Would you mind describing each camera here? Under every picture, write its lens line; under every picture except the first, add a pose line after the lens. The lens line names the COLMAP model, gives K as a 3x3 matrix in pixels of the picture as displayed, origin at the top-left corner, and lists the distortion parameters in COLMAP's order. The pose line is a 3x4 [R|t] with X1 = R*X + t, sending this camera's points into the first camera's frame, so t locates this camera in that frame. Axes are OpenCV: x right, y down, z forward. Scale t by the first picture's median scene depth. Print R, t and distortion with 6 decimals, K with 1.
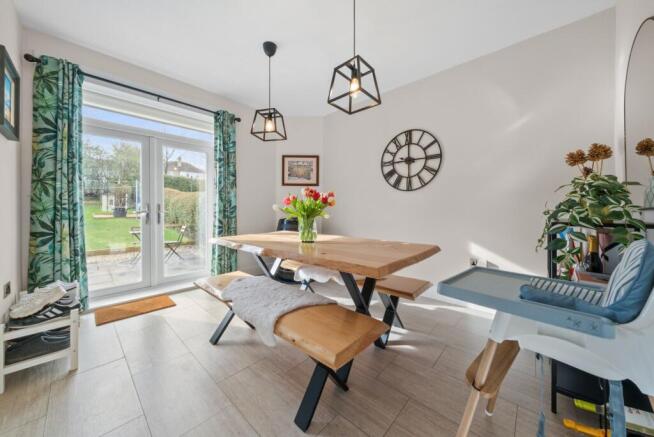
lens RADIAL K [[228.6, 0, 325.6], [0, 228.6, 217.8], [0, 0, 1]] dist [-0.000041, -0.000067]
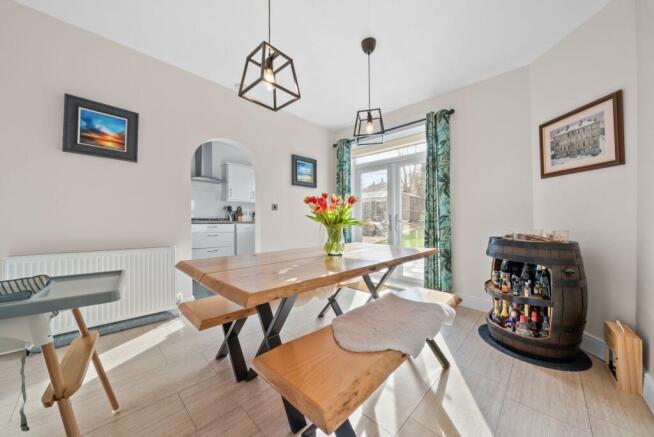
lens RADIAL K [[228.6, 0, 325.6], [0, 228.6, 217.8], [0, 0, 1]] dist [-0.000041, -0.000067]
pose [[-0.023545, 0.003693, -0.999716, 0.461940], [-0.041641, 0.999122, 0.004671, -0.027995], [0.998855, 0.041739, -0.023370, 0.575277]]
